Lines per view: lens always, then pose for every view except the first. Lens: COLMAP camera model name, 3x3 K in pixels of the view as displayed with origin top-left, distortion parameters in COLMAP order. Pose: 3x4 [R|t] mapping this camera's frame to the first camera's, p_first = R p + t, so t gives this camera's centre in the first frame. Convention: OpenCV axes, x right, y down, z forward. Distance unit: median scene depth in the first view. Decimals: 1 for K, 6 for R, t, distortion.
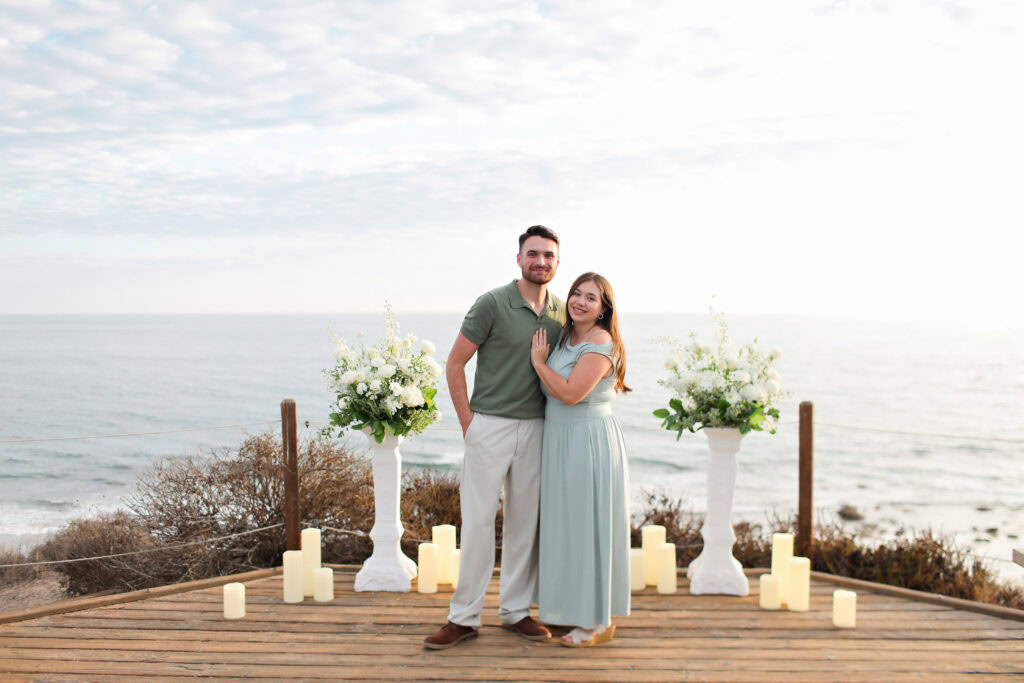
lens RADIAL K [[1010.4, 0, 510.3], [0, 1010.4, 352.4], [0, 0, 1]] dist [-0.052826, 0.015376]
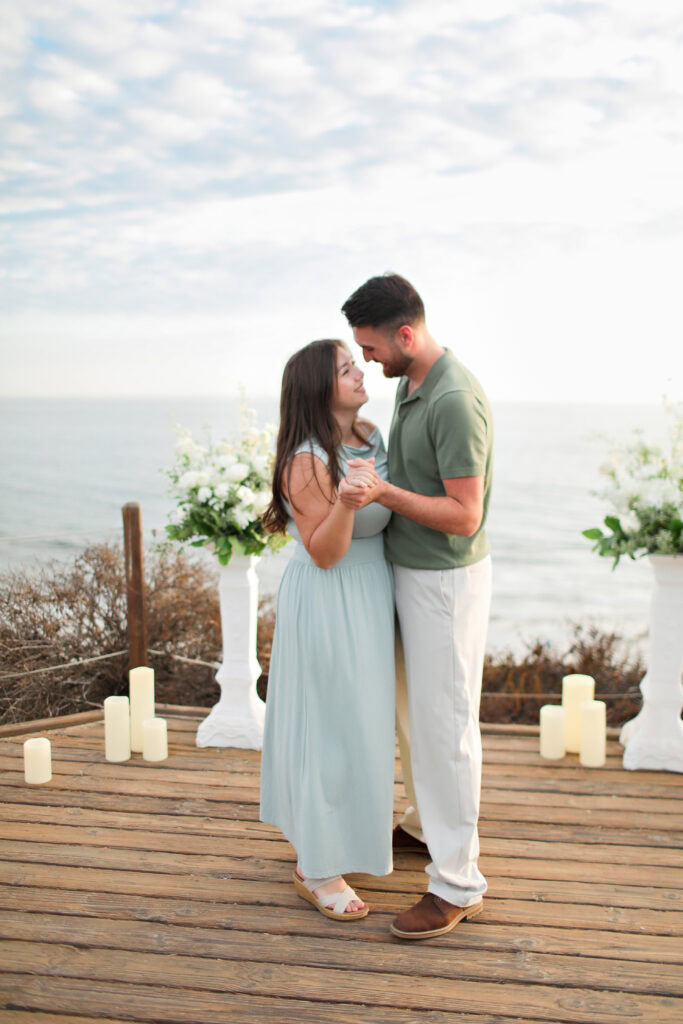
lens RADIAL K [[1010.4, 0, 341.5], [0, 1010.4, 512.0], [0, 0, 1]] dist [-0.052826, 0.015376]
pose [[0.994945, 0.019242, -0.098556, 0.036147], [-0.011816, 0.997085, 0.075380, -0.011093], [0.099719, -0.073834, 0.992272, 0.230483]]
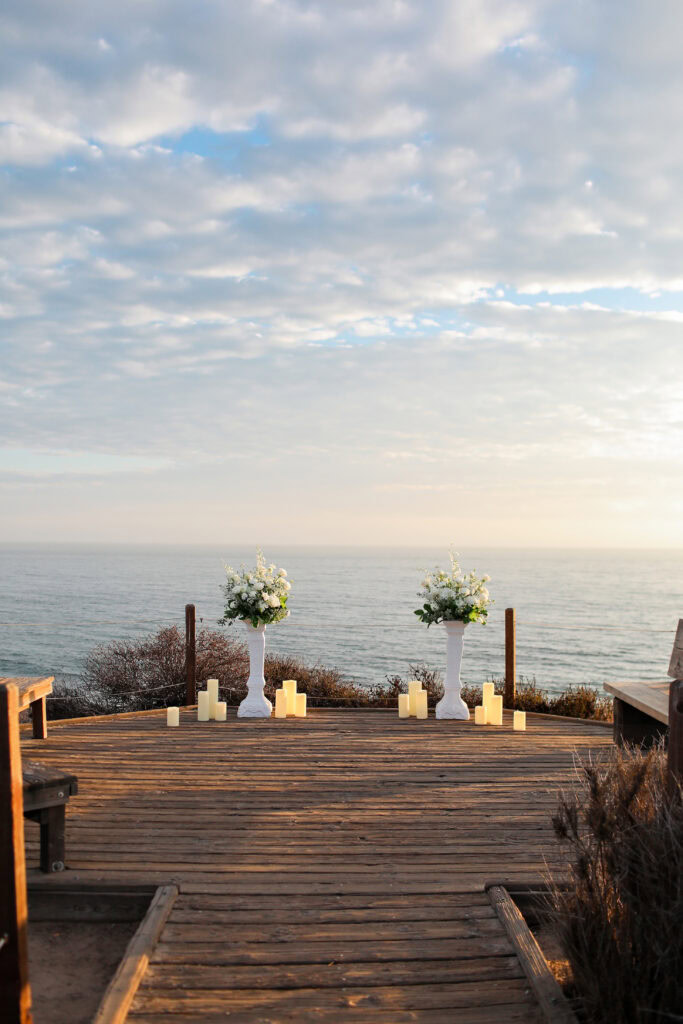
lens RADIAL K [[1024.4, 0, 341.5], [0, 1024.4, 512.0], [0, 0, 1]] dist [-0.040631, 0.011631]
pose [[0.998929, 0.012088, 0.044655, -0.061983], [-0.008979, 0.997565, -0.069160, 0.011776], [-0.045382, 0.068685, 0.996606, -0.742858]]
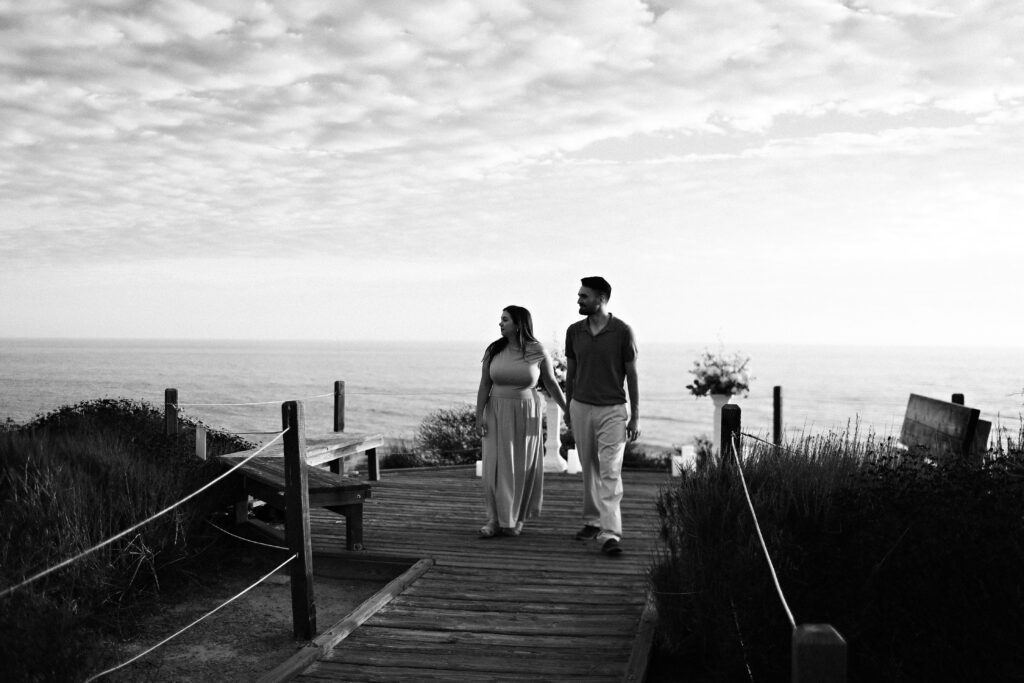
lens RADIAL K [[1024.4, 0, 512.0], [0, 1024.4, 341.5], [0, 0, 1]] dist [-0.040631, 0.011631]
pose [[0.986608, 0.010551, -0.162768, 0.131523], [-0.016135, 0.999324, -0.033022, 0.043180], [0.162309, 0.035206, 0.986112, -1.069154]]
